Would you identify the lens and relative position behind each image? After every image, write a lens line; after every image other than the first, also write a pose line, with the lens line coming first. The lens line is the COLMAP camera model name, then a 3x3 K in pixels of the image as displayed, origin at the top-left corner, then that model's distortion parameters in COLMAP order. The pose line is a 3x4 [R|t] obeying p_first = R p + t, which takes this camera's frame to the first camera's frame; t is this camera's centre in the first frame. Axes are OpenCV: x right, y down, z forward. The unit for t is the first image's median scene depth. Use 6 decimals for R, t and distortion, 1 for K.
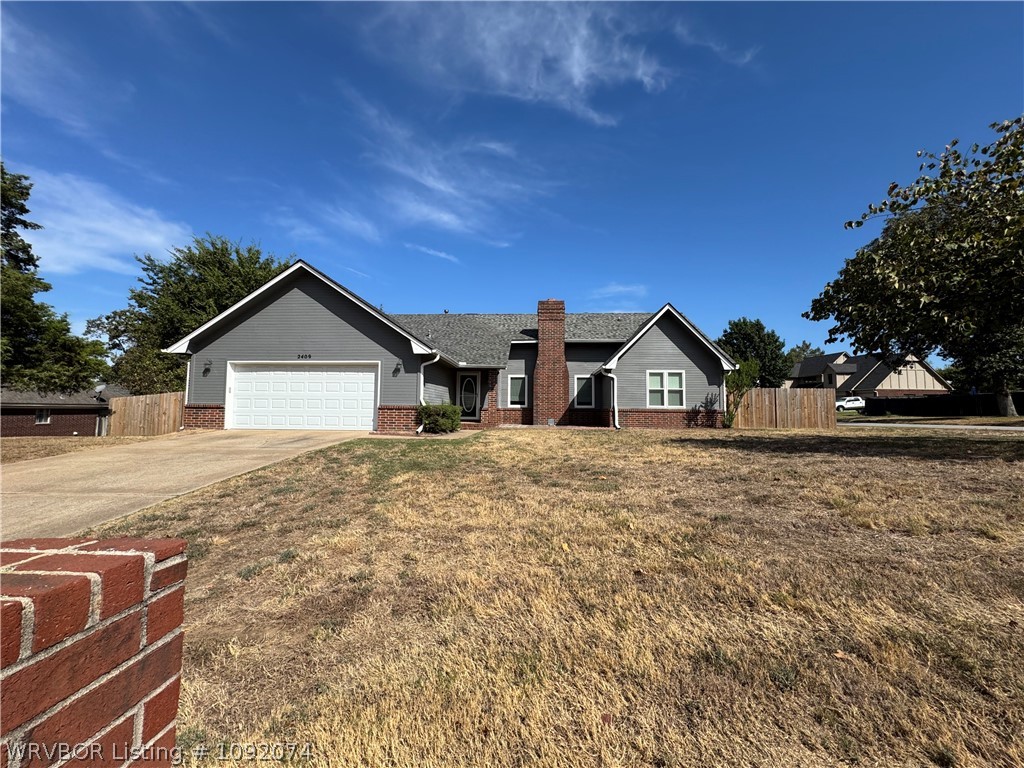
lens RADIAL K [[408.9, 0, 512.0], [0, 408.9, 384.0], [0, 0, 1]] dist [-0.000154, -0.000272]
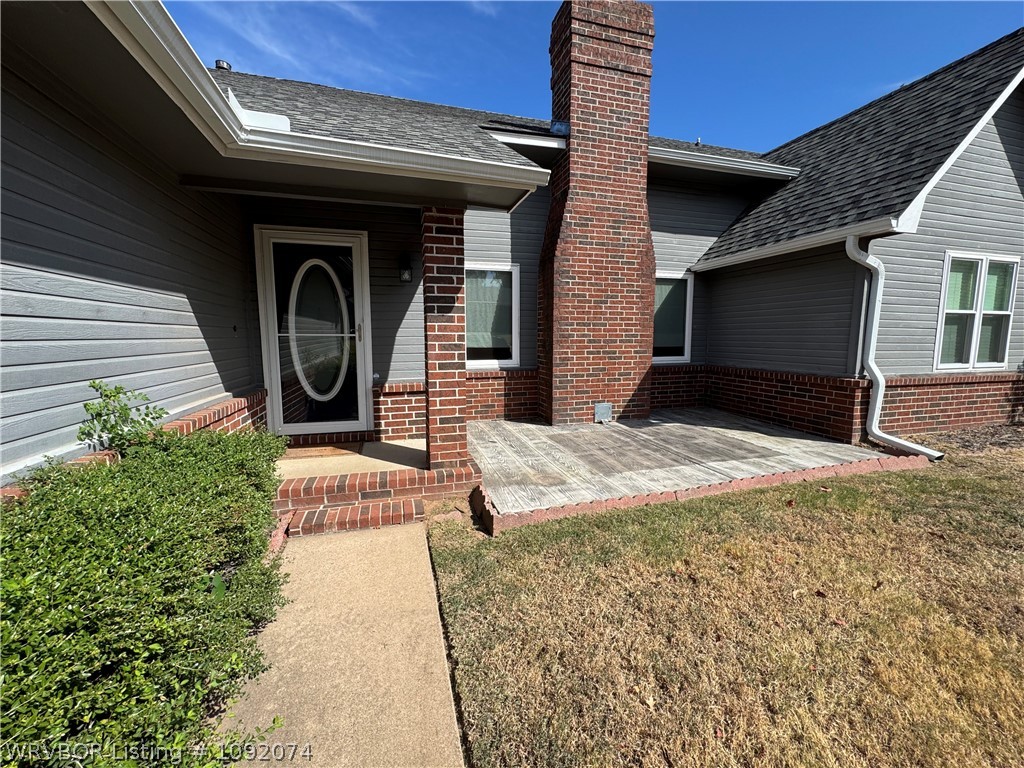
lens RADIAL K [[423.5, 0, 512.0], [0, 423.5, 384.0], [0, 0, 1]] dist [-0.050466, -0.000156]
pose [[0.952146, -0.043942, 0.302467, -0.070023], [-0.006210, 0.986626, 0.162885, 0.016847], [-0.305579, -0.156969, 0.939139, 0.689433]]
